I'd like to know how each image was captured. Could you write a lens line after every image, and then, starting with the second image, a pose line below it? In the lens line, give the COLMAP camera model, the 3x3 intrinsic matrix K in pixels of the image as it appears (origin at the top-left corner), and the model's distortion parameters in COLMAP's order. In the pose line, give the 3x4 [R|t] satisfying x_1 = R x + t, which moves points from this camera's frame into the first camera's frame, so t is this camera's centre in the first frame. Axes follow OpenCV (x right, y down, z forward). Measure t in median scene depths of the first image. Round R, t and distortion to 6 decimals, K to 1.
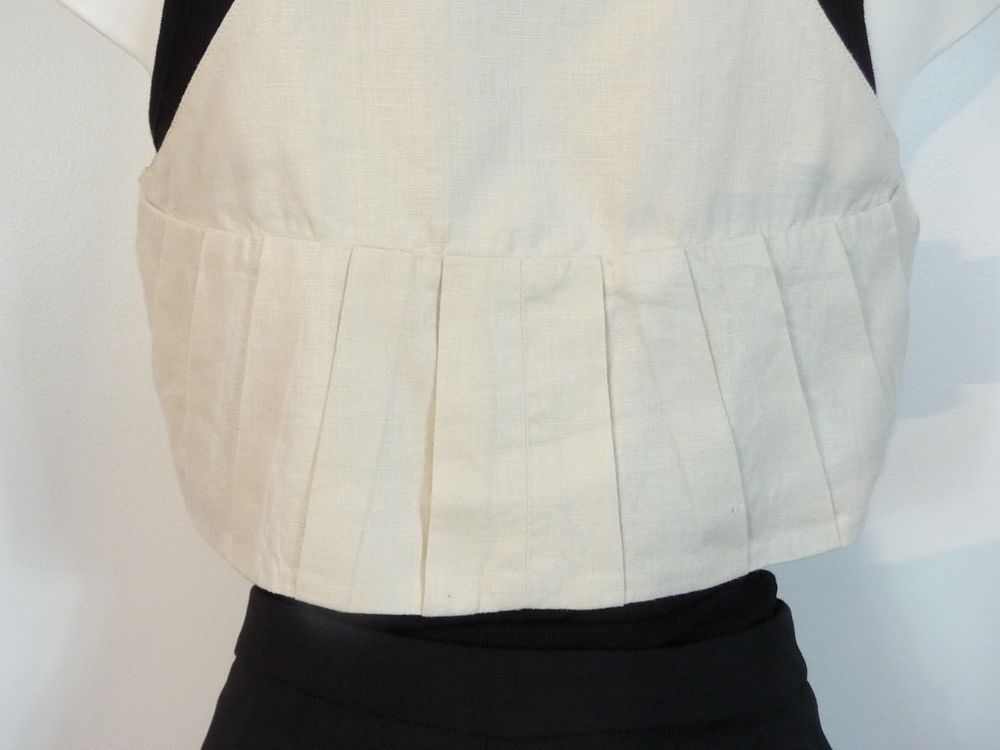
lens RADIAL K [[804.6, 0, 500.0], [0, 804.6, 375.0], [0, 0, 1]] dist [-0.003917, -0.000398]
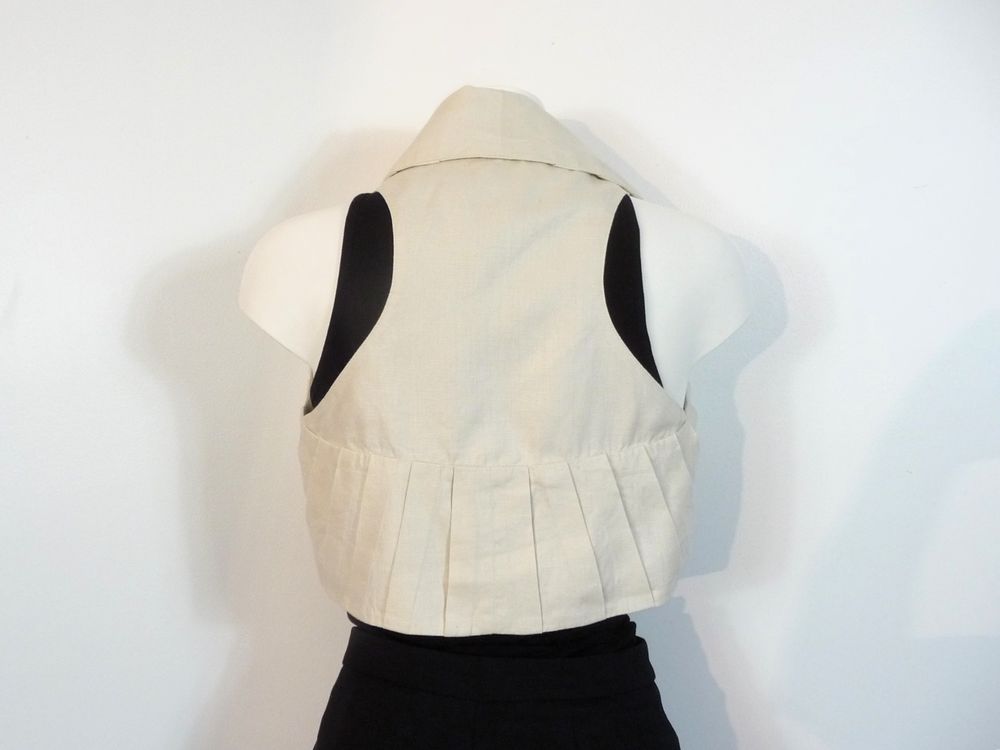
lens RADIAL K [[1095.8, 0, 500.0], [0, 1095.8, 375.0], [0, 0, 1]] dist [0.084721, -0.002883]
pose [[0.998584, -0.000228, -0.053190, 0.199947], [-0.000934, 0.999761, -0.021827, -0.315553], [0.053182, 0.021846, 0.998346, -1.855446]]
